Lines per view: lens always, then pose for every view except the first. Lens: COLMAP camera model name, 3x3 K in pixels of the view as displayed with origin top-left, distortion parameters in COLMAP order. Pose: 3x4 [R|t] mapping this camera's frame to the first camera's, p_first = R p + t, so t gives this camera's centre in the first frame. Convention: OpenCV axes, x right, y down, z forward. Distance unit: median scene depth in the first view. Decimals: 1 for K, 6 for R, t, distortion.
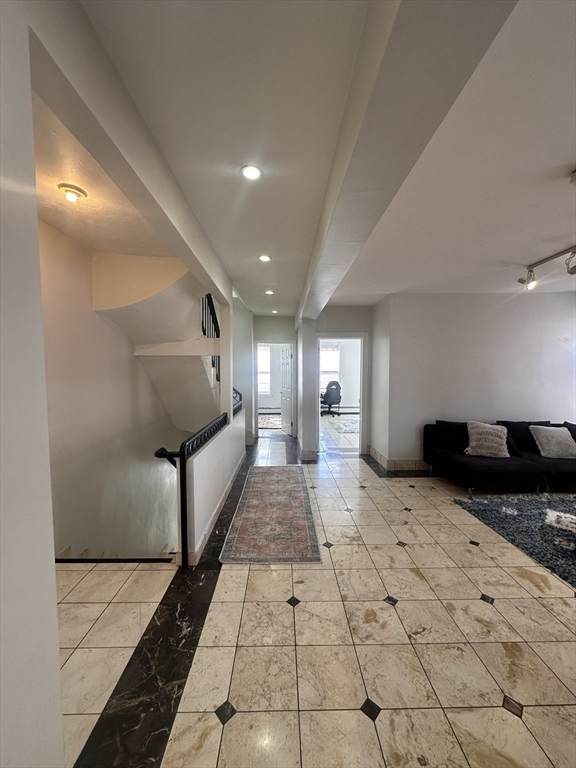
lens RADIAL K [[306.9, 0, 288.7], [0, 306.9, 385.8], [0, 0, 1]] dist [-0.002593, -0.000359]
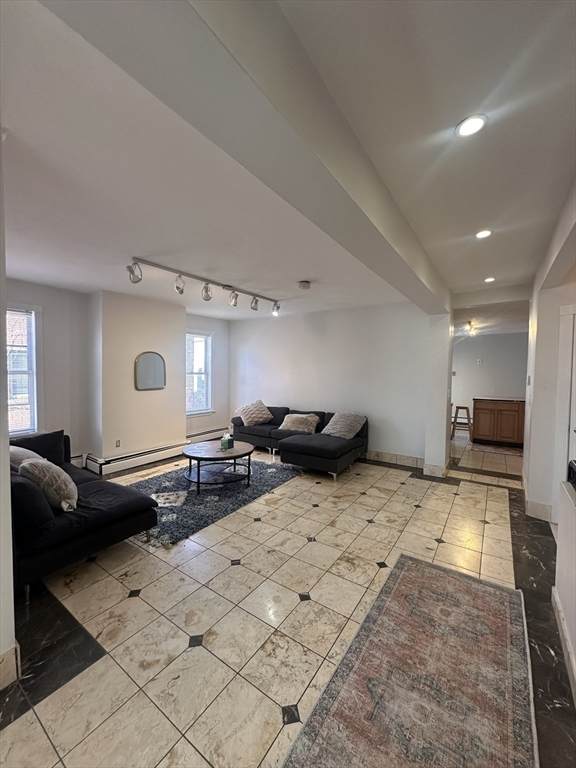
lens RADIAL K [[306.9, 0, 287.2], [0, 306.9, 384.5], [0, 0, 1]] dist [-0.002593, -0.000359]
pose [[-0.813065, -0.032987, 0.581237, -0.158471], [0.017916, 0.996503, 0.081617, -0.100035], [-0.581897, 0.076773, -0.809631, 1.892958]]
